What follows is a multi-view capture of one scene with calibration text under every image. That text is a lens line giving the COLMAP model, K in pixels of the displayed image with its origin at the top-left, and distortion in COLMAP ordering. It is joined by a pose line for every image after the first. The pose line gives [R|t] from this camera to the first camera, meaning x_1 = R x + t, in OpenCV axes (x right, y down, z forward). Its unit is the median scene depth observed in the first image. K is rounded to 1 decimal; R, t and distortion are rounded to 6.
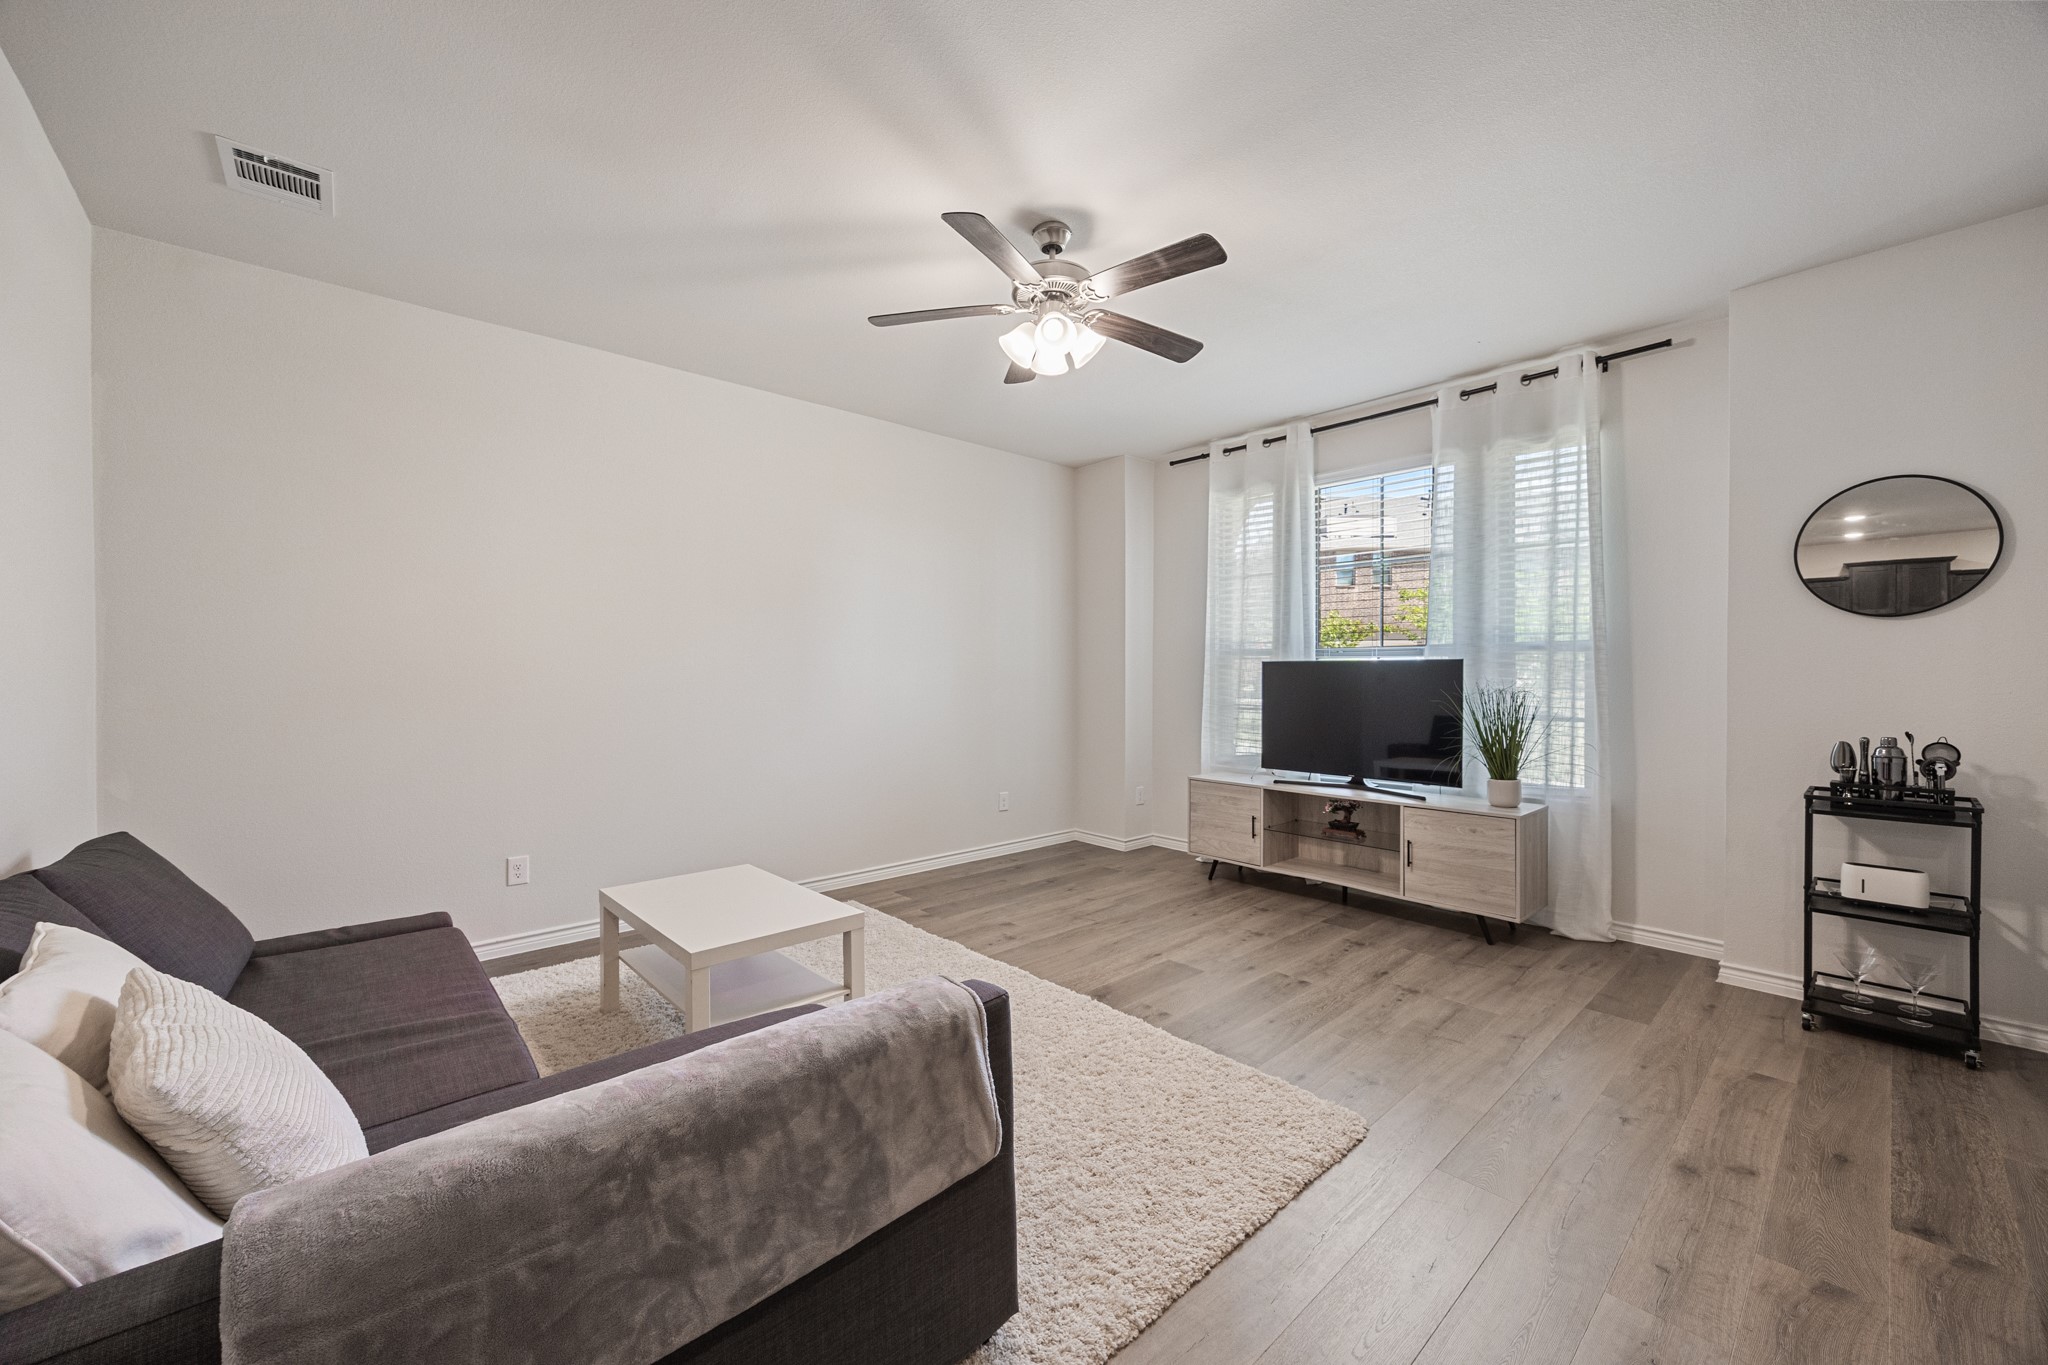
lens RADIAL K [[780.5, 0, 1028.0], [0, 780.5, 678.6], [0, 0, 1]] dist [-0.003588, 0.000263]
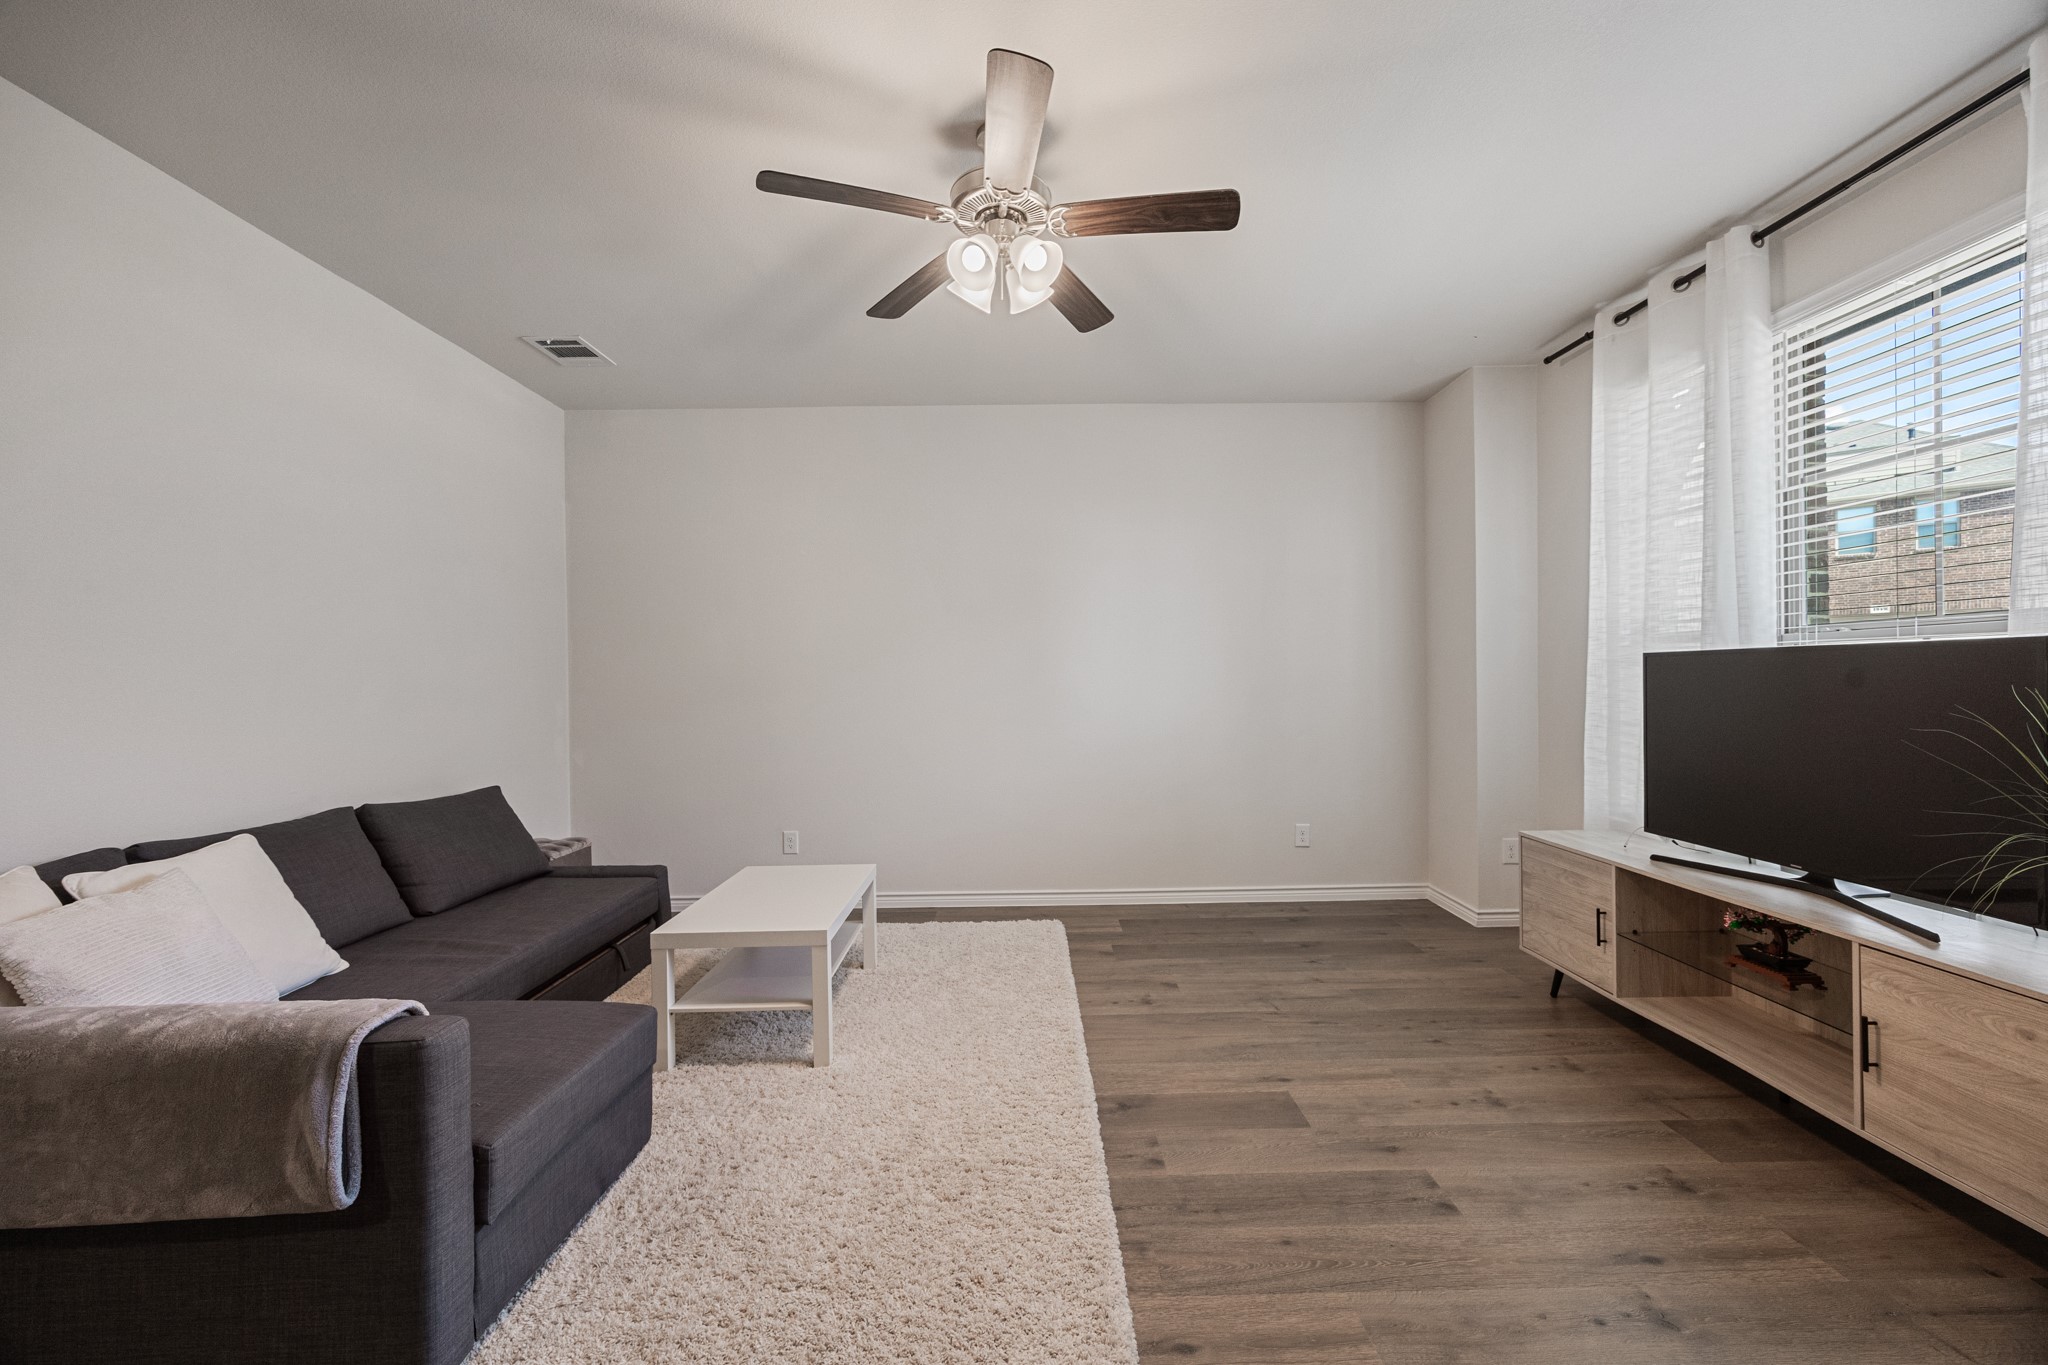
lens RADIAL K [[780.5, 0, 1030.3], [0, 780.5, 676.1], [0, 0, 1]] dist [-0.003588, 0.000263]
pose [[0.750353, -0.011619, -0.660935, 0.387428], [0.008176, 0.999932, -0.008296, -0.004086], [0.660987, 0.000821, 0.750397, 0.271654]]
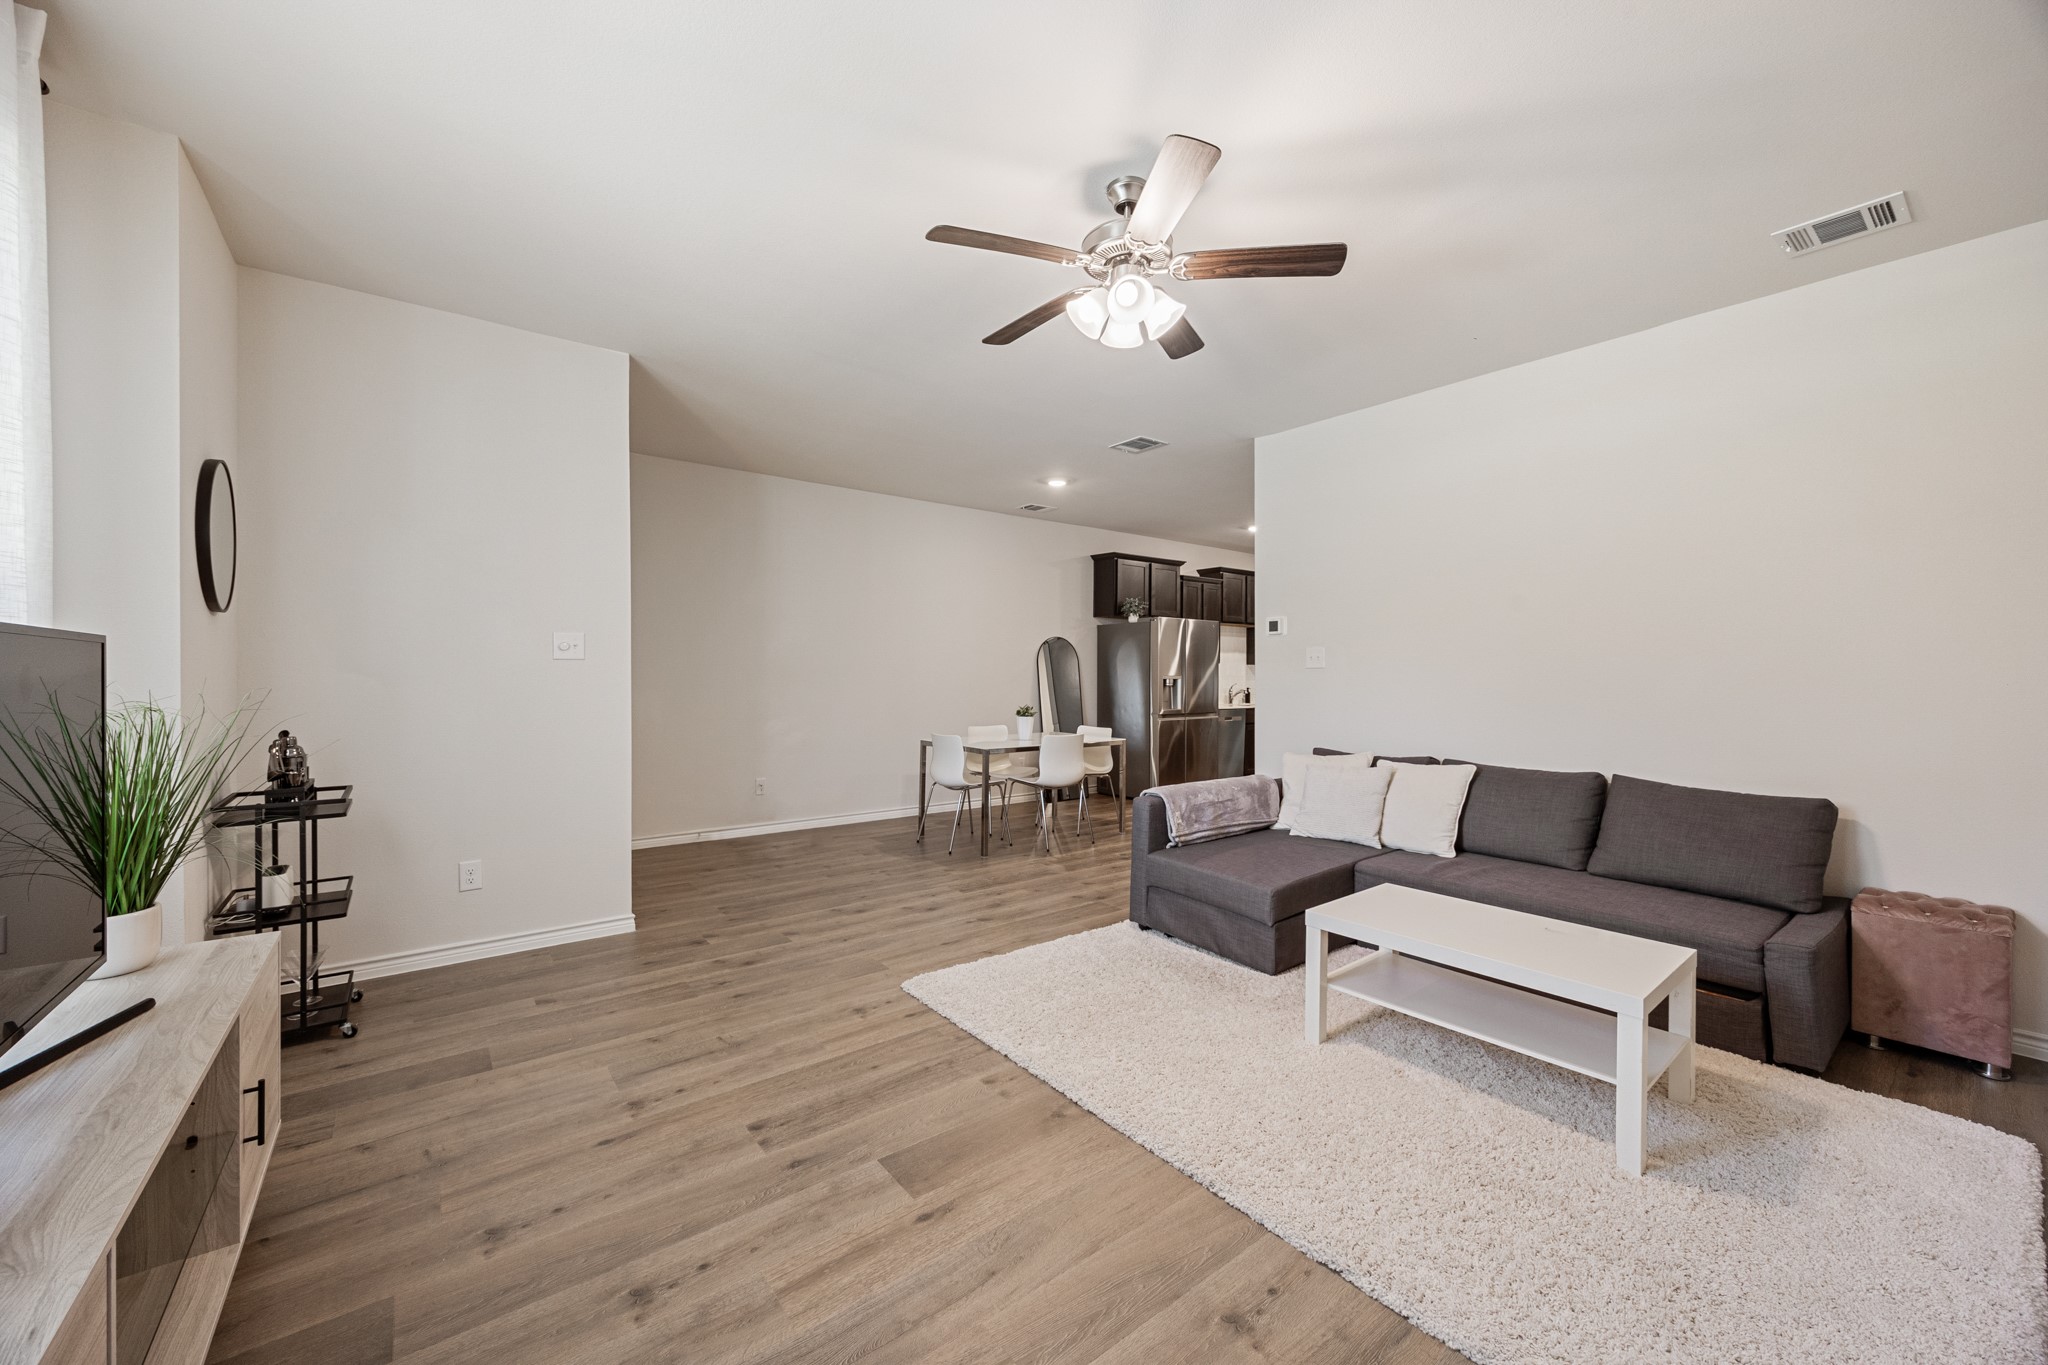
lens RADIAL K [[780.5, 0, 1021.6], [0, 780.5, 676.9], [0, 0, 1]] dist [-0.003588, 0.000263]
pose [[-0.997309, -0.000606, 0.073317, 0.053841], [-0.000204, 0.999985, 0.005496, -0.007254], [-0.073319, 0.005467, -0.997294, 1.266917]]
